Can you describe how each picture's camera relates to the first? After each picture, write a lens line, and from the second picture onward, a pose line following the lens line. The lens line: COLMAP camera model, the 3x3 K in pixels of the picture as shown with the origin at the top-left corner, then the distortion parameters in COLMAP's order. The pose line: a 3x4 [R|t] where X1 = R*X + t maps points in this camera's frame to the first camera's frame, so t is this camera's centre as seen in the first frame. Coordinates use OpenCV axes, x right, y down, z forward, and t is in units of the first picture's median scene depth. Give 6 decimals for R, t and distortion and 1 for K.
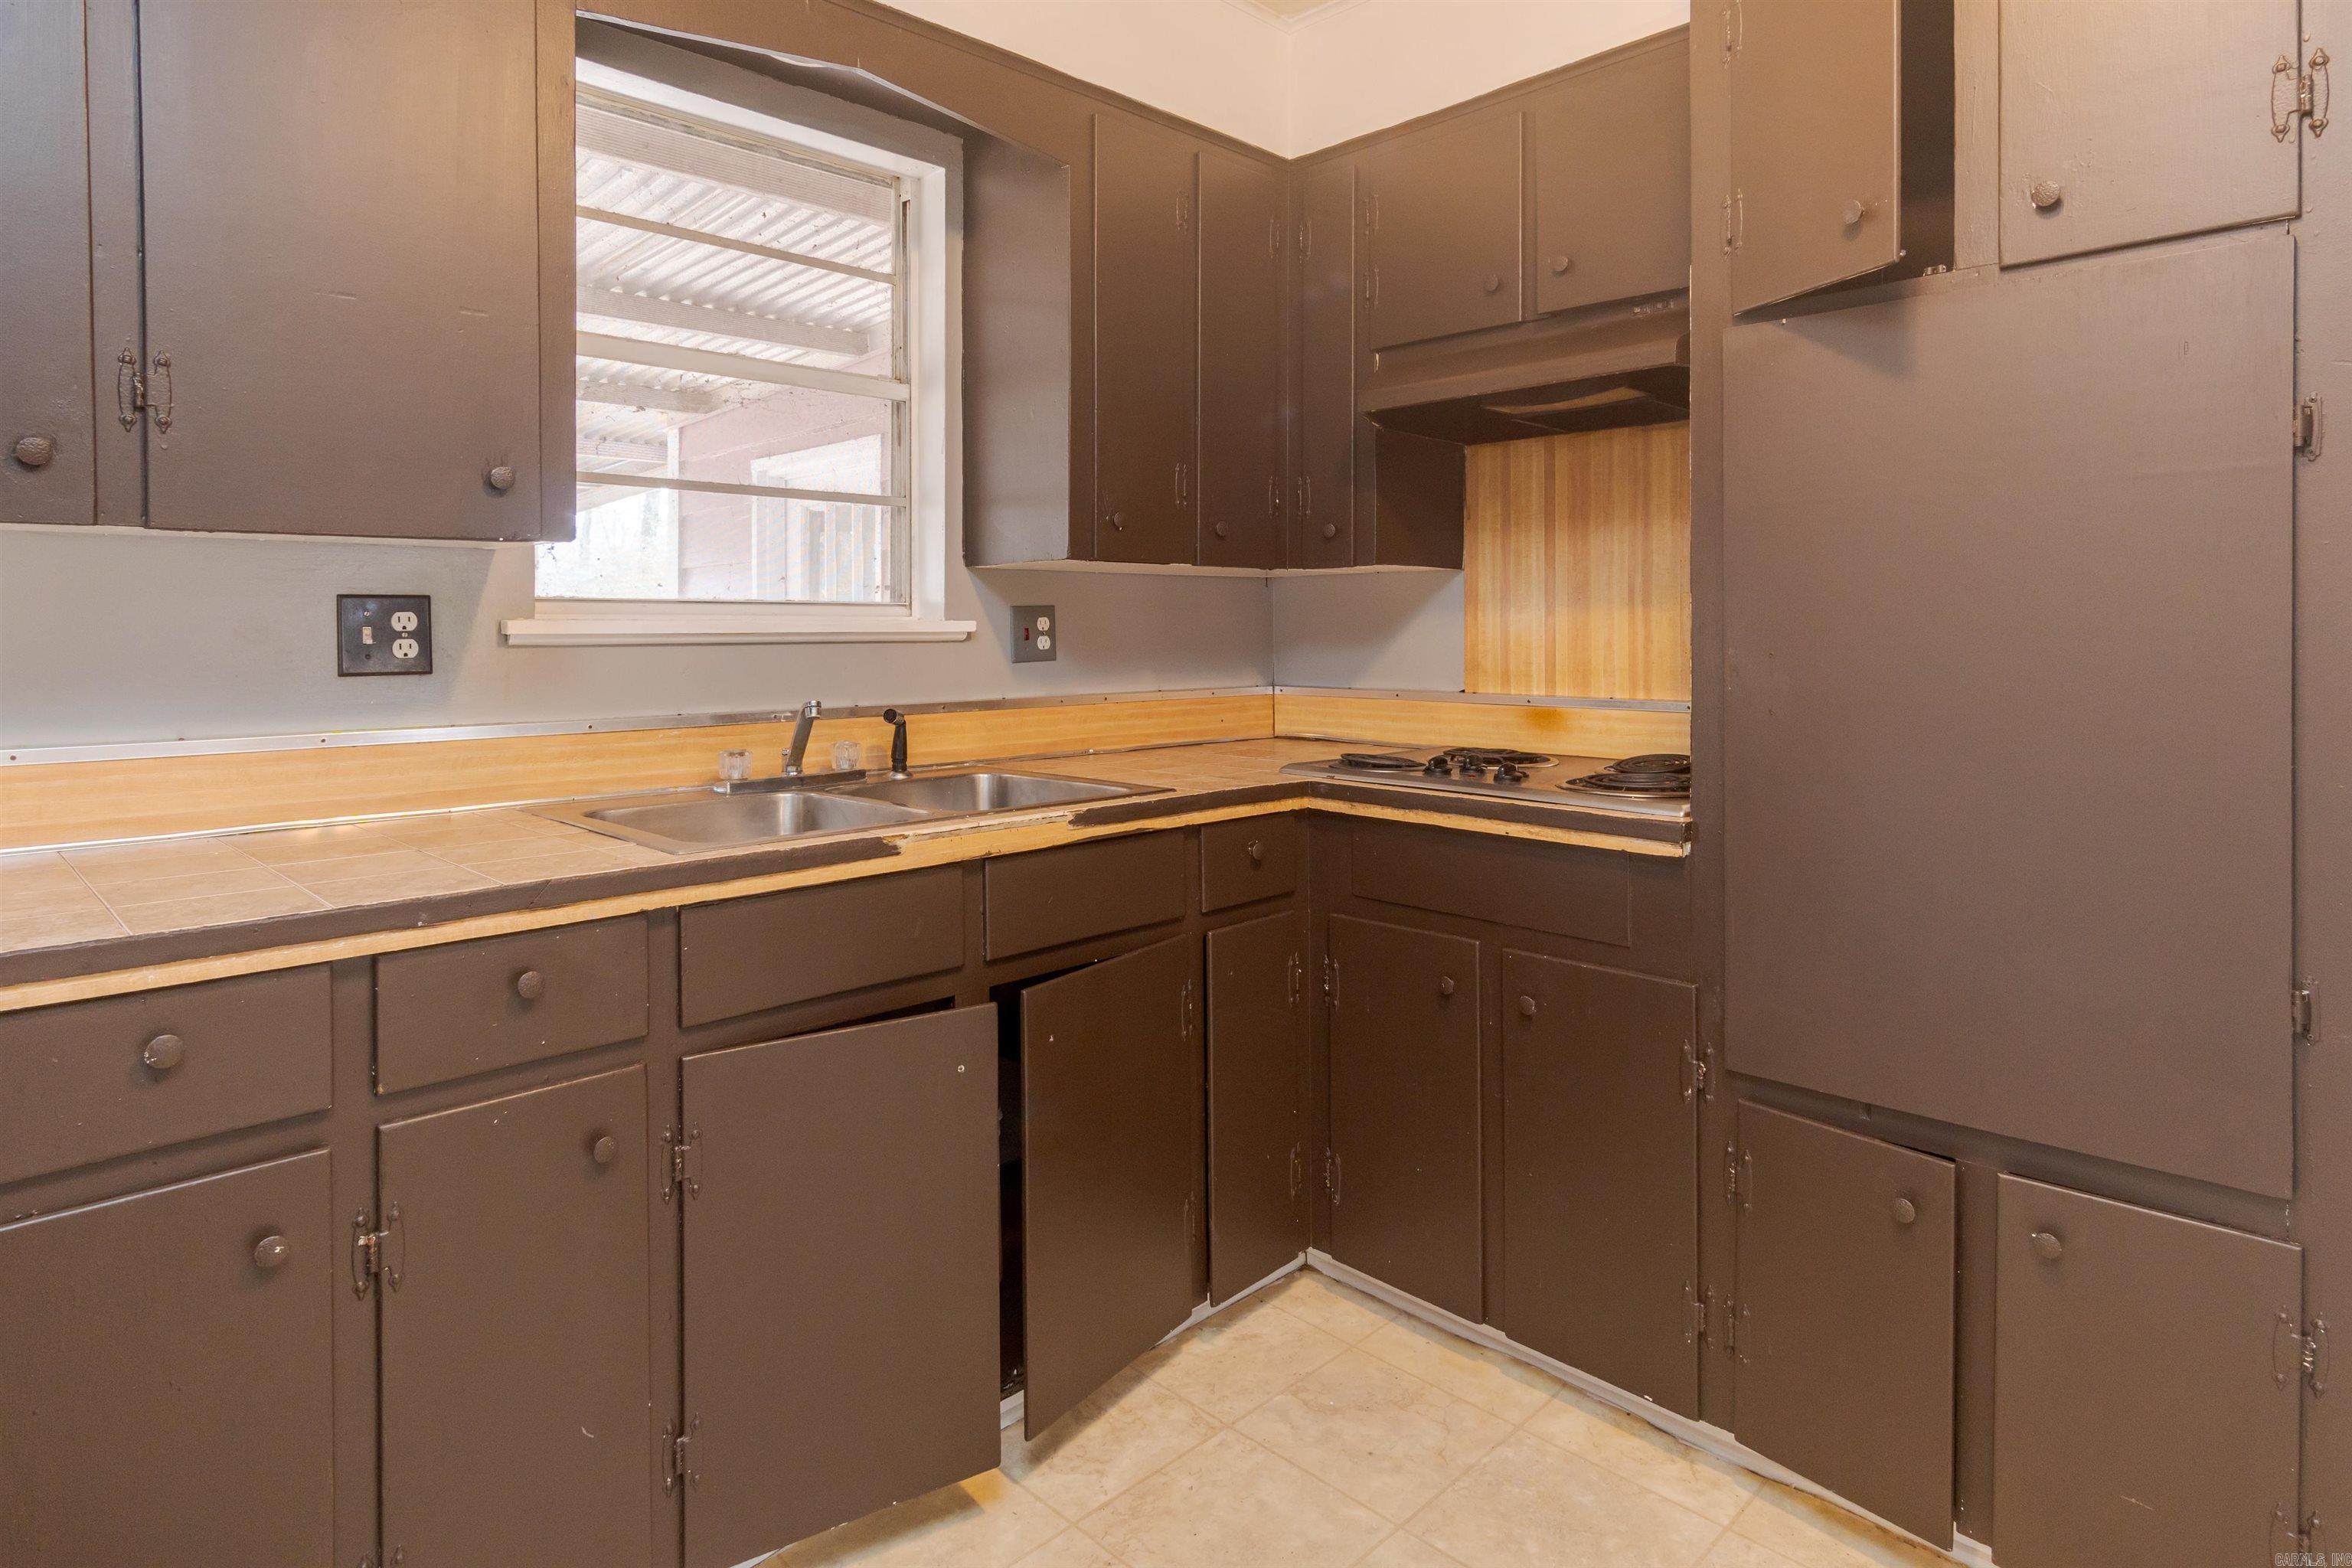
lens RADIAL K [[1301.0, 0, 1174.0], [0, 1301.0, 635.3], [0, 0, 1]] dist [0.003476, 0.000624]
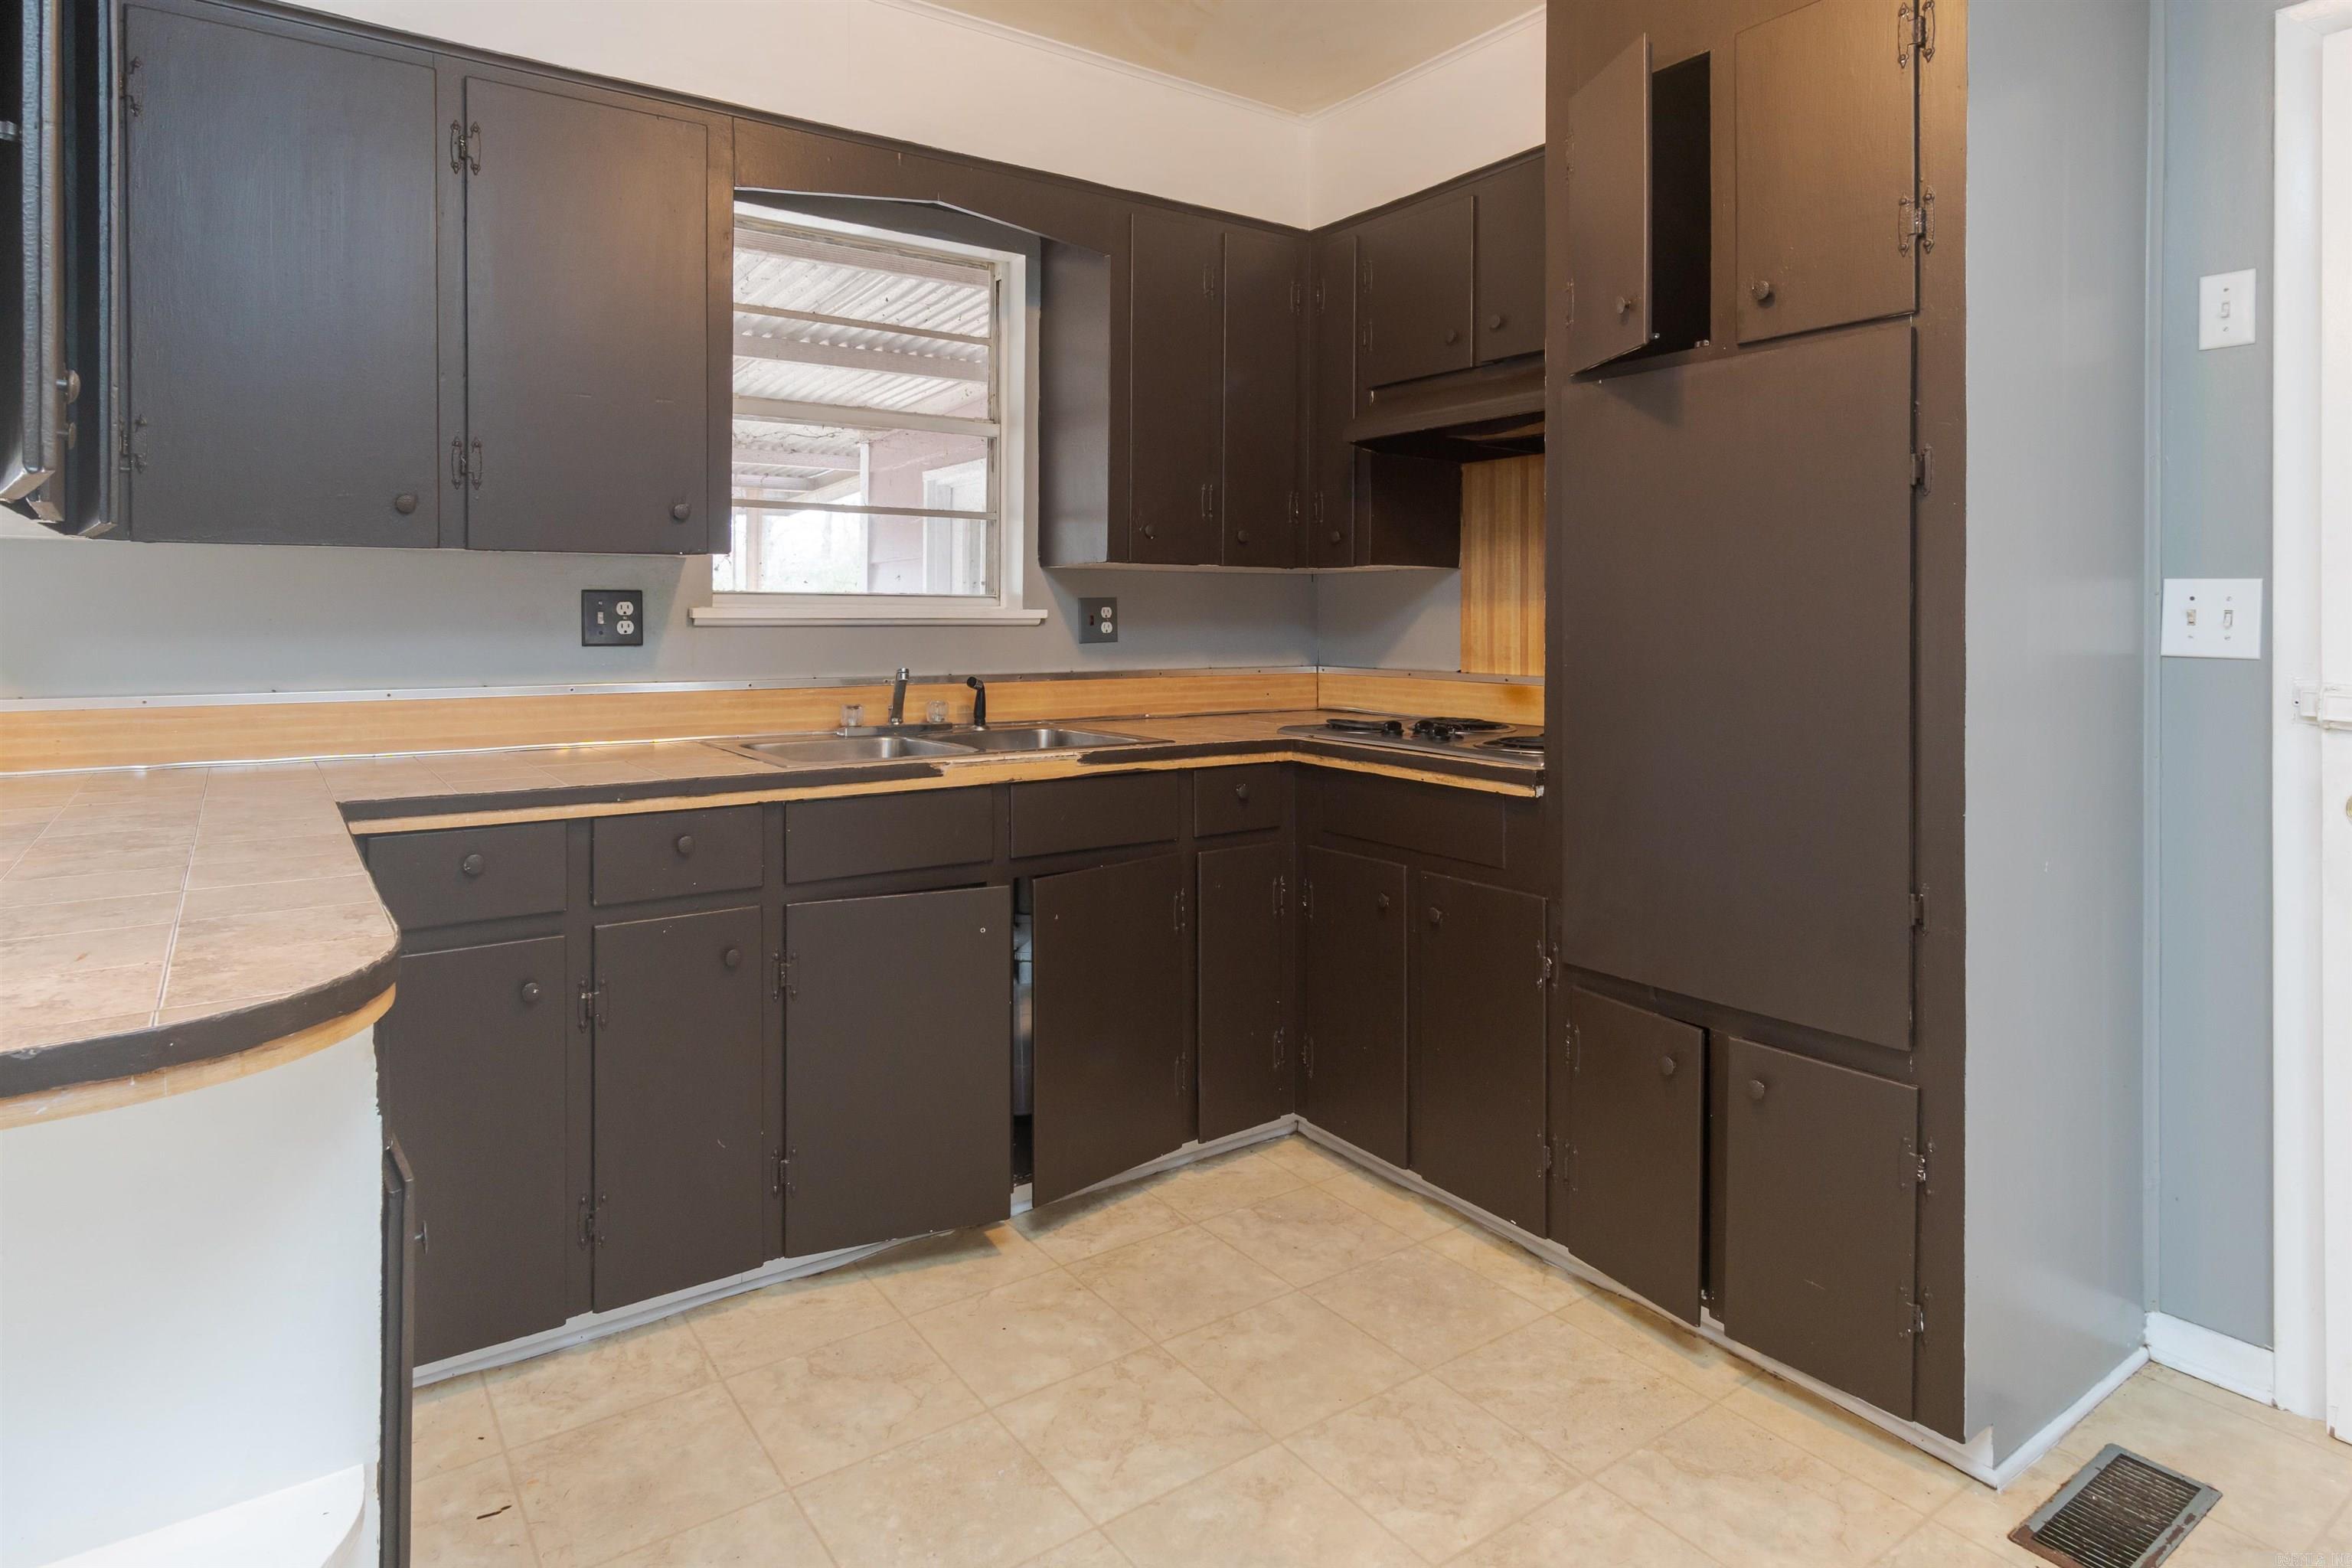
lens RADIAL K [[1306.6, 0, 1171.9], [0, 1306.6, 616.0], [0, 0, 1]] dist [0.002280, 0.000212]
pose [[0.985989, 0.005844, -0.166708, 0.228514], [-0.006743, 0.999966, -0.004825, 0.000535], [0.166674, 0.005881, 0.985994, -0.300007]]
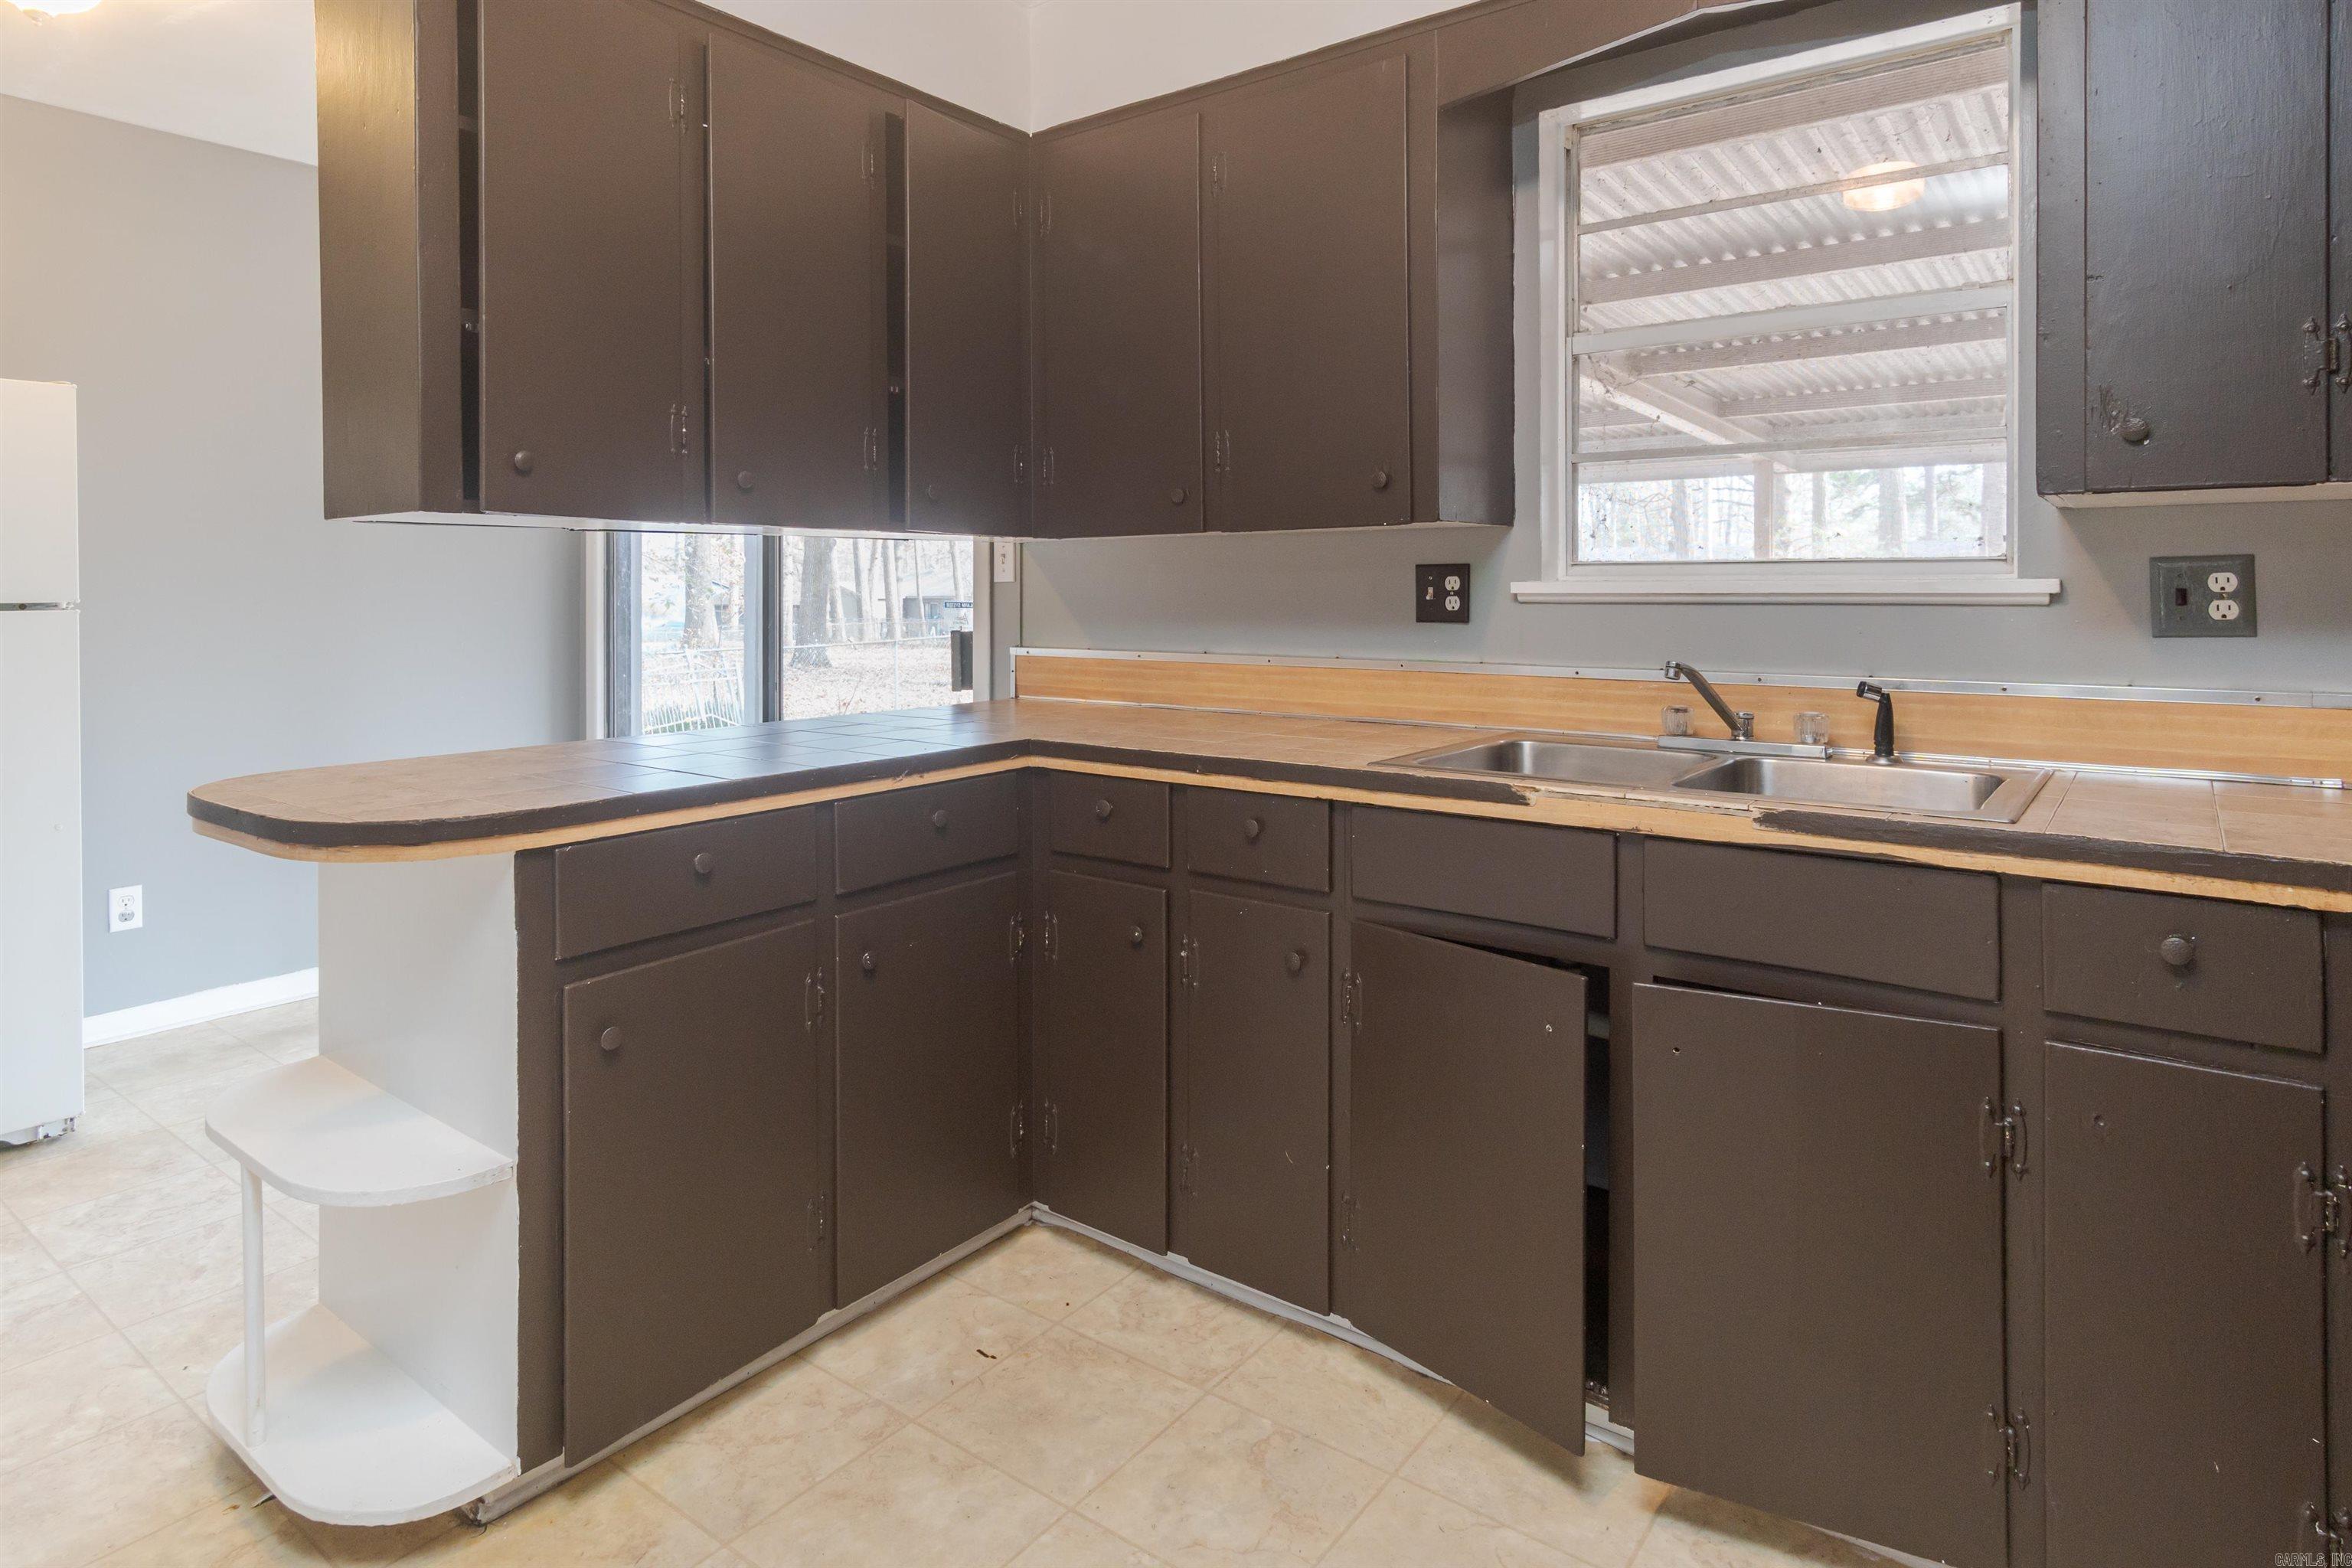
lens RADIAL K [[1313.2, 0, 1173.4], [0, 1313.2, 590.8], [0, 0, 1]] dist [0.001651, 0.001519]
pose [[0.139677, 0.003963, -0.990189, 0.677659], [-0.003997, 0.999986, 0.003438, -0.005786], [0.990189, 0.003478, 0.139691, 0.485194]]
